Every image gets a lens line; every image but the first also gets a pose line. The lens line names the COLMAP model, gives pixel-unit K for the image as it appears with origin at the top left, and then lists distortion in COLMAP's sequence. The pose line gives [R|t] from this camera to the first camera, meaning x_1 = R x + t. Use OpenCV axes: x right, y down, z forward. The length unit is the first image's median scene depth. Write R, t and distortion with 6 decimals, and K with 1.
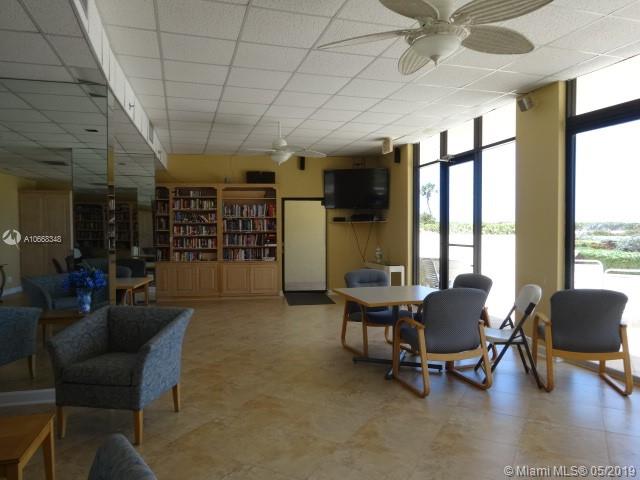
lens RADIAL K [[472.1, 0, 320.0], [0, 472.1, 240.0], [0, 0, 1]] dist [0.076209, -0.128642]
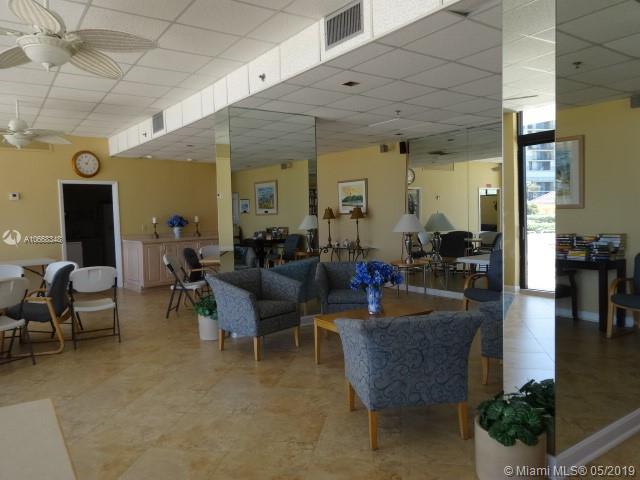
lens RADIAL K [[472.1, 0, 320.0], [0, 472.1, 240.0], [0, 0, 1]] dist [0.076209, -0.128642]
pose [[-0.946841, 0.048758, -0.317986, 0.004741], [0.022324, 0.996023, 0.086250, -0.025660], [0.320927, 0.074566, -0.944164, 1.018698]]
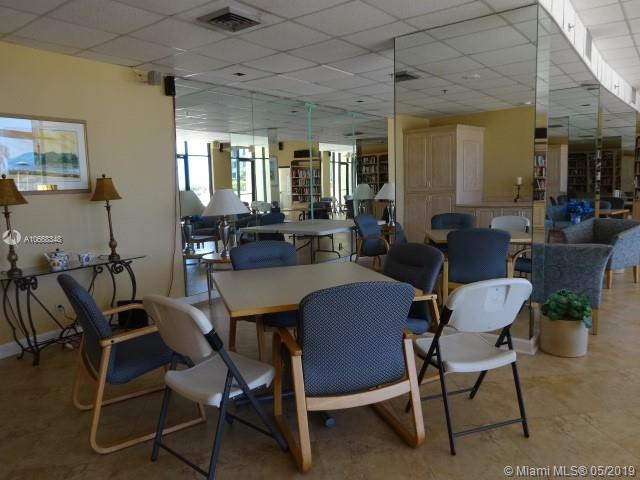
lens RADIAL K [[472.1, 0, 320.0], [0, 472.1, 240.0], [0, 0, 1]] dist [0.076209, -0.128642]
pose [[0.598718, 0.077535, -0.797199, 0.212137], [0.007798, 0.994692, 0.102599, 0.025162], [0.800922, -0.067644, 0.594935, -0.511041]]
